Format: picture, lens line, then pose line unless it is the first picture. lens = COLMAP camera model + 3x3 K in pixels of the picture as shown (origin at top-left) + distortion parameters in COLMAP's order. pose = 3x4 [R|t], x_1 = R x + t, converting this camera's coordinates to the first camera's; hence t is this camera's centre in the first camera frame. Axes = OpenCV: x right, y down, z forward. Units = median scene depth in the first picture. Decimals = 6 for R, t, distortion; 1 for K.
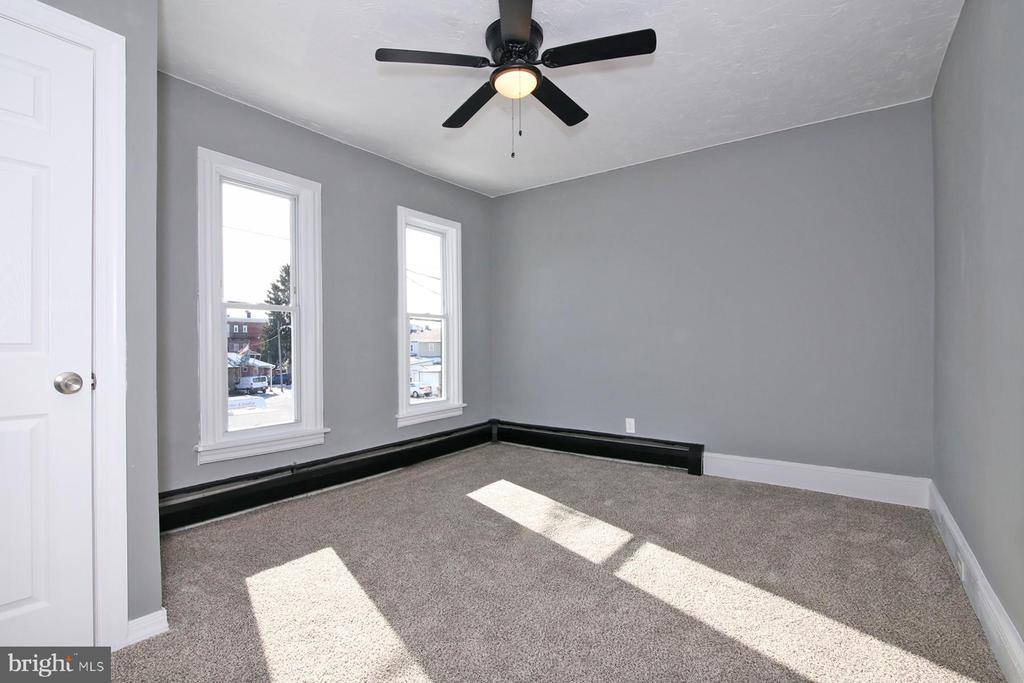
lens RADIAL K [[477.6, 0, 512.0], [0, 477.6, 341.5], [0, 0, 1]] dist [-0.031855, 0.000016]
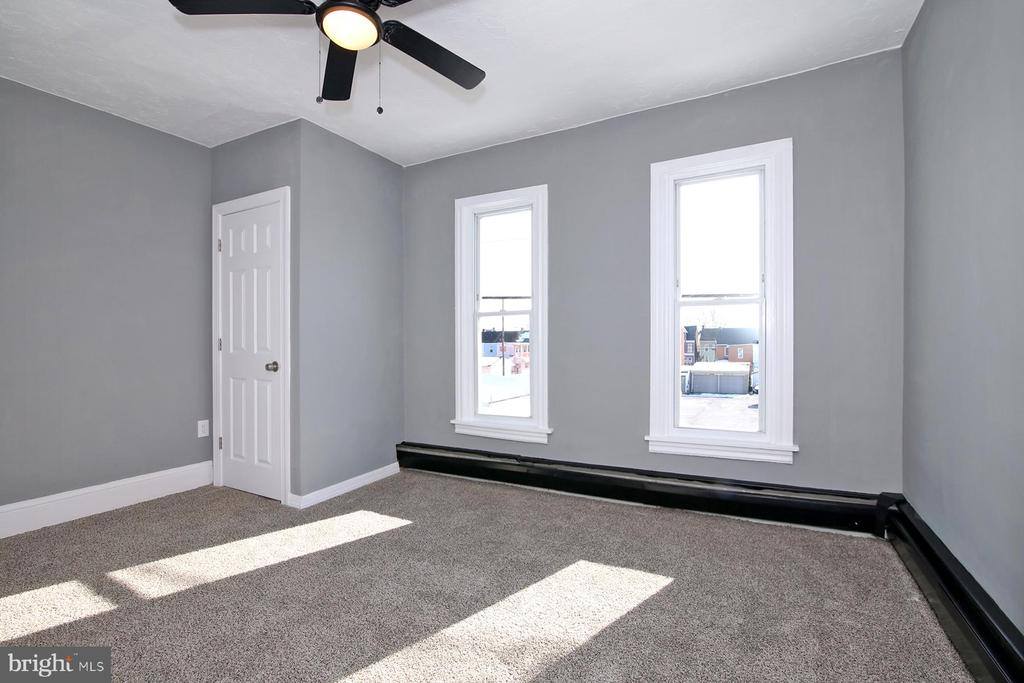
lens RADIAL K [[463.6, 0, 512.0], [0, 463.6, 341.5], [0, 0, 1]] dist [-0.000563, -0.000041]
pose [[0.129596, -0.002263, -0.991564, 0.570386], [0.015401, 0.999881, -0.000270, -0.001470], [0.991447, -0.015236, 0.129616, 0.814889]]
